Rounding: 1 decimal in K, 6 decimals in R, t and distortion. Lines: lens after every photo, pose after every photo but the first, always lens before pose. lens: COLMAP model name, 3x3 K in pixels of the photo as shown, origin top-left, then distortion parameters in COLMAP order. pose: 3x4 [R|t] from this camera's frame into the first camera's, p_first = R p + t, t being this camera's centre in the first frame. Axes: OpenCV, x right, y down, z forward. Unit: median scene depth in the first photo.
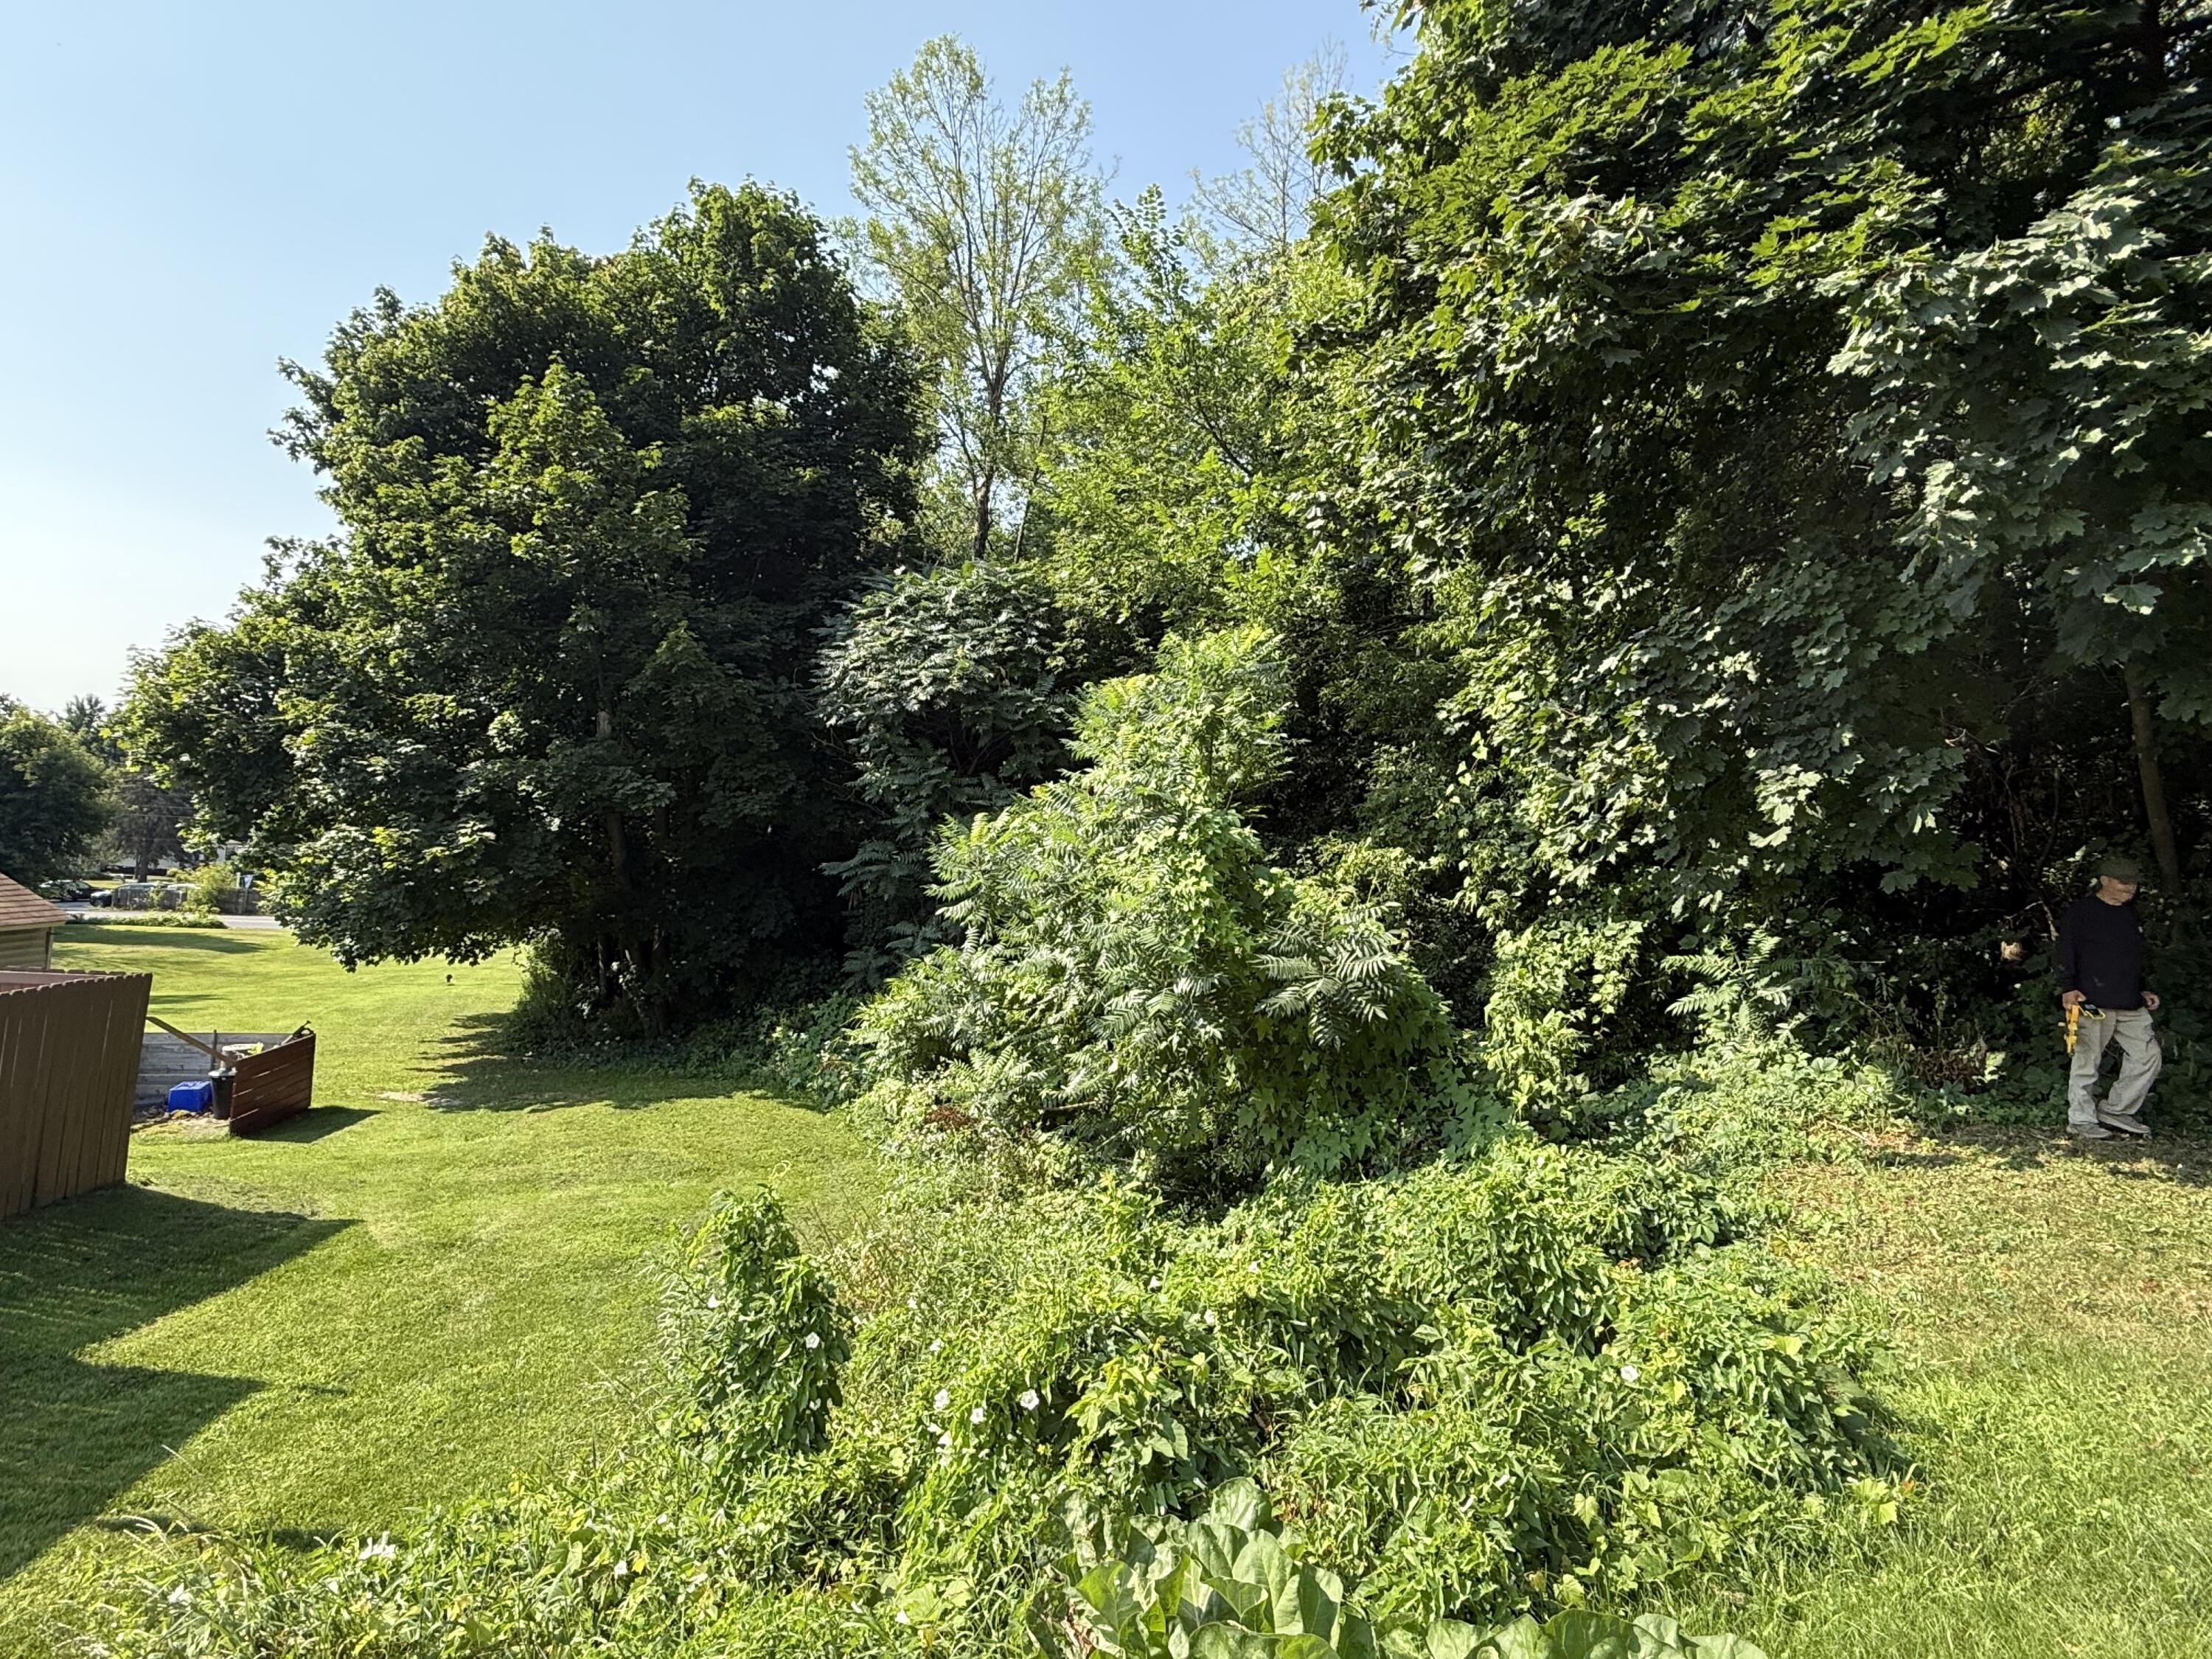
lens RADIAL K [[1212.5, 0, 1113.7], [0, 1212.5, 832.4], [0, 0, 1]] dist [0.002431, 0.000565]
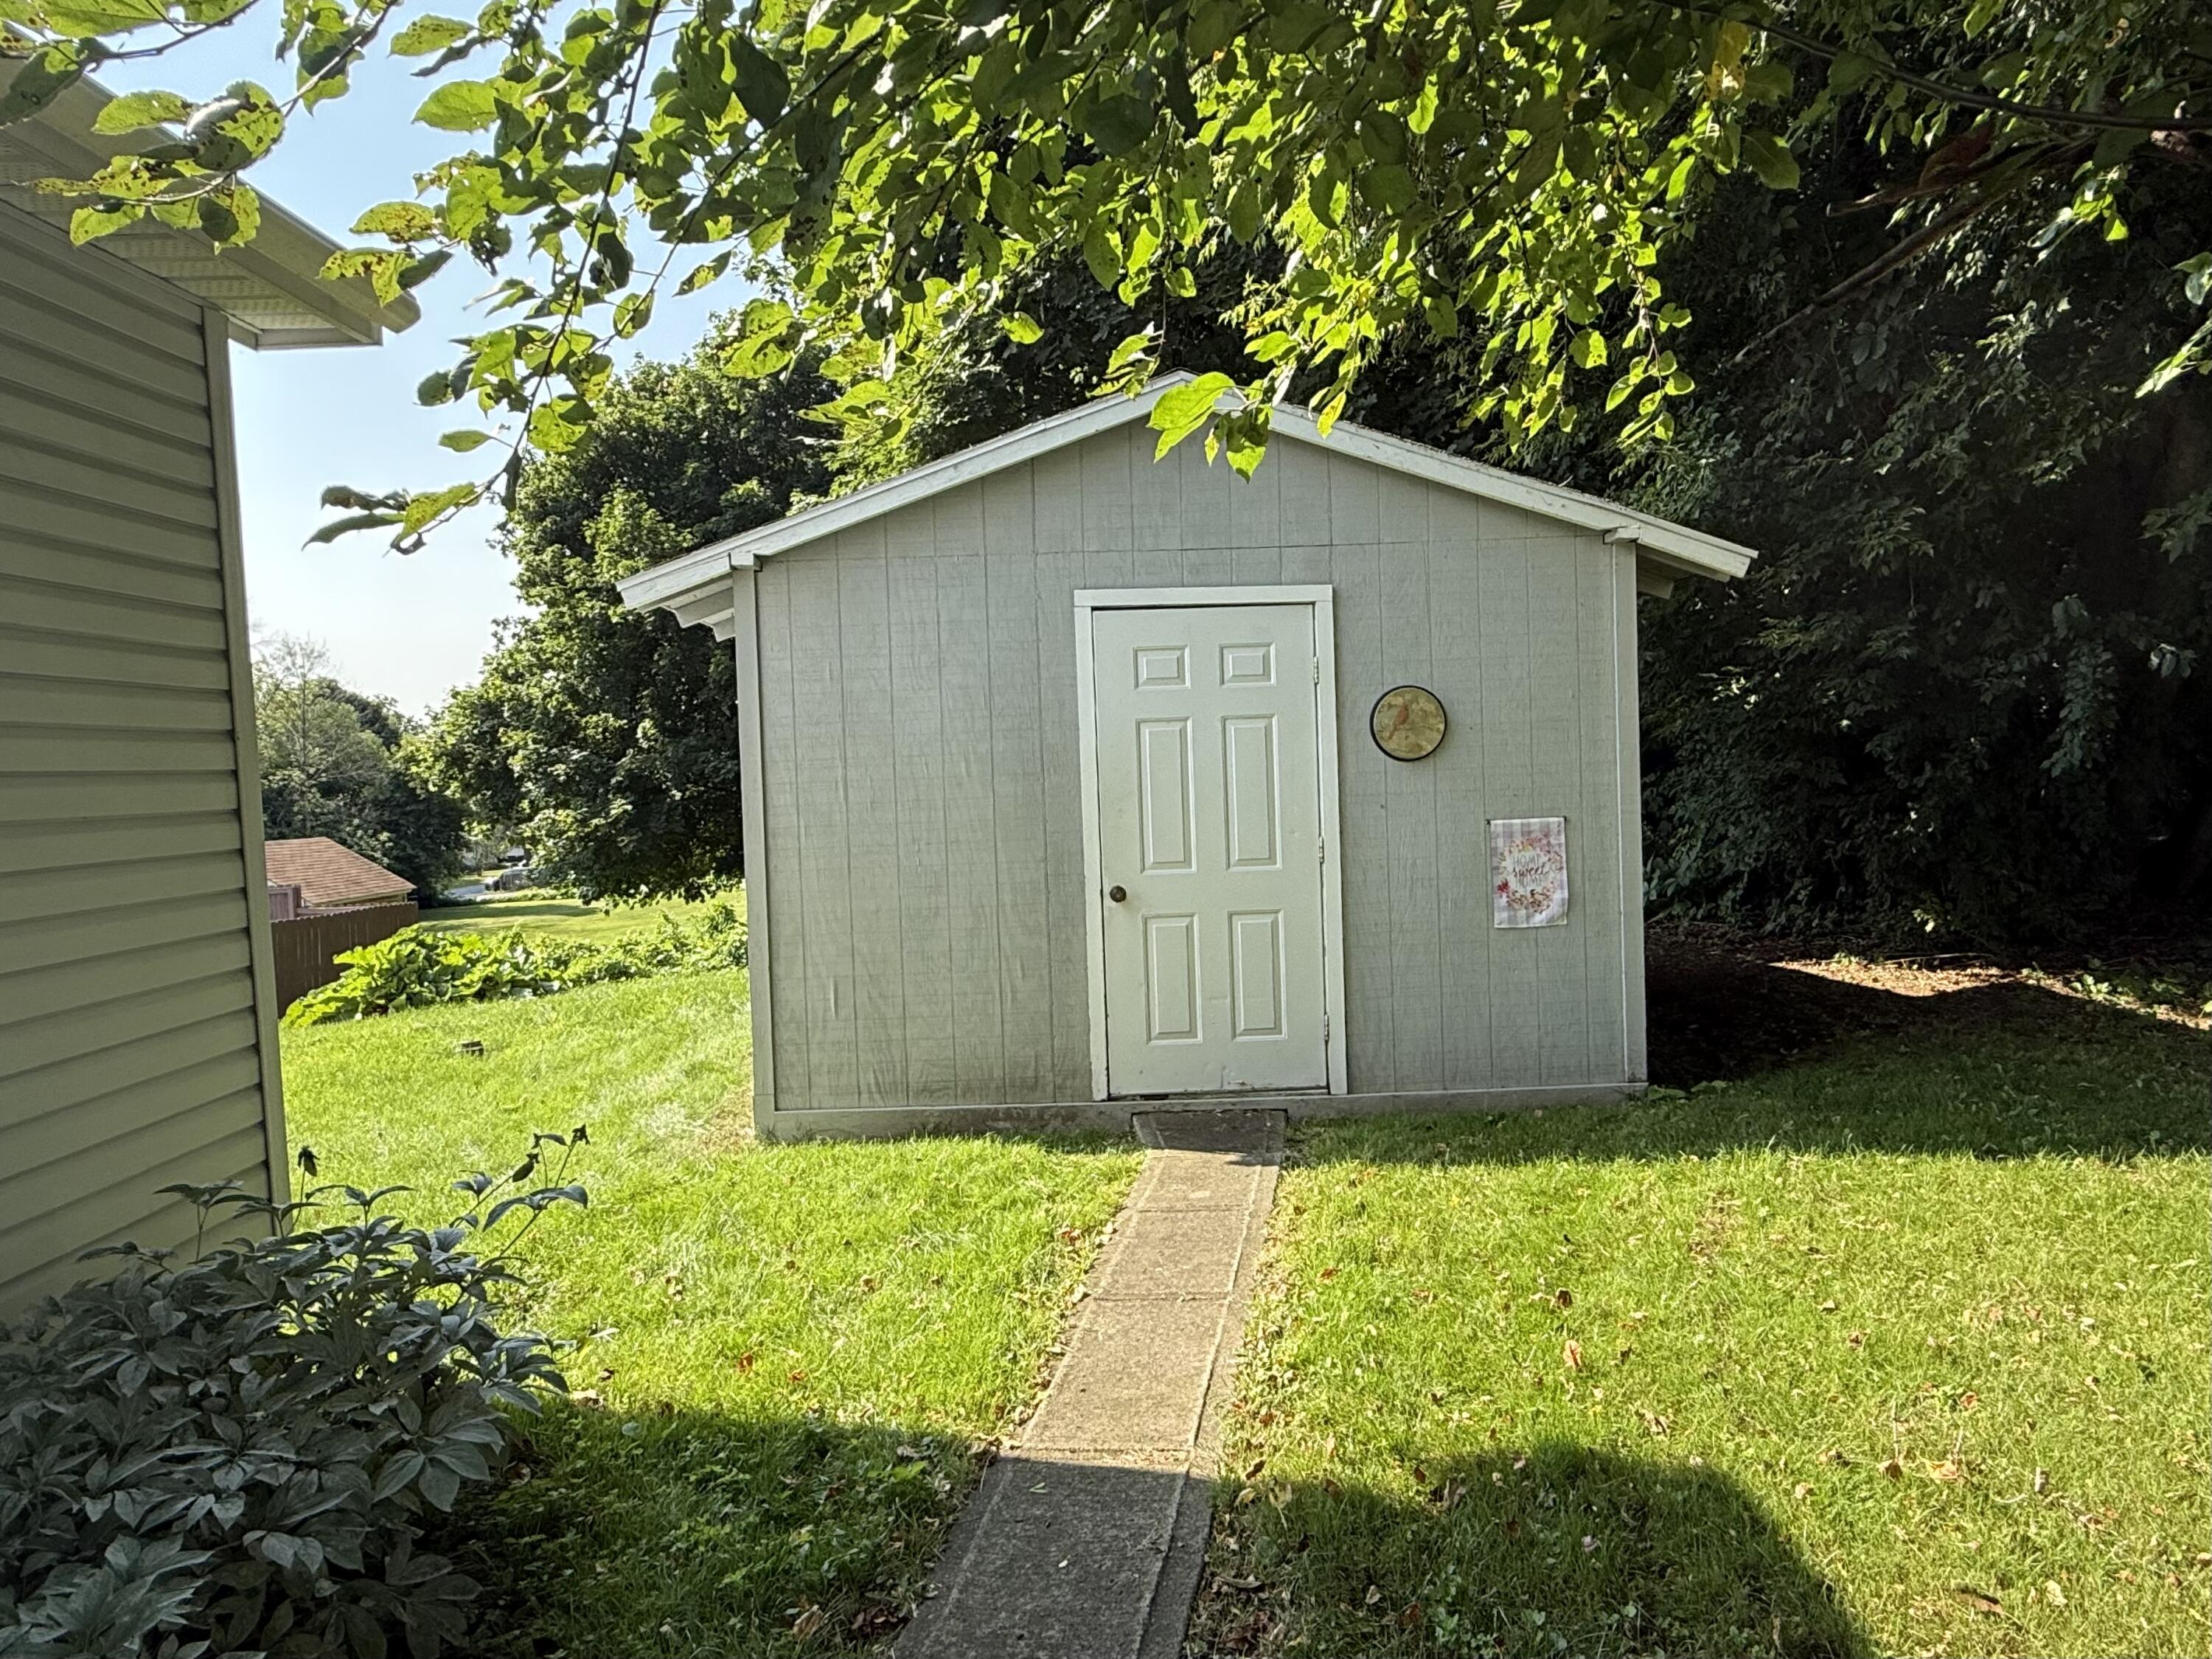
lens RADIAL K [[1212.5, 0, 1100.6], [0, 1212.5, 827.2], [0, 0, 1]] dist [0.002431, 0.000565]
pose [[0.967230, -0.108353, -0.229622, 0.351838], [0.125571, 0.990164, 0.061706, 0.006838], [0.220678, -0.088518, 0.971322, -0.305397]]
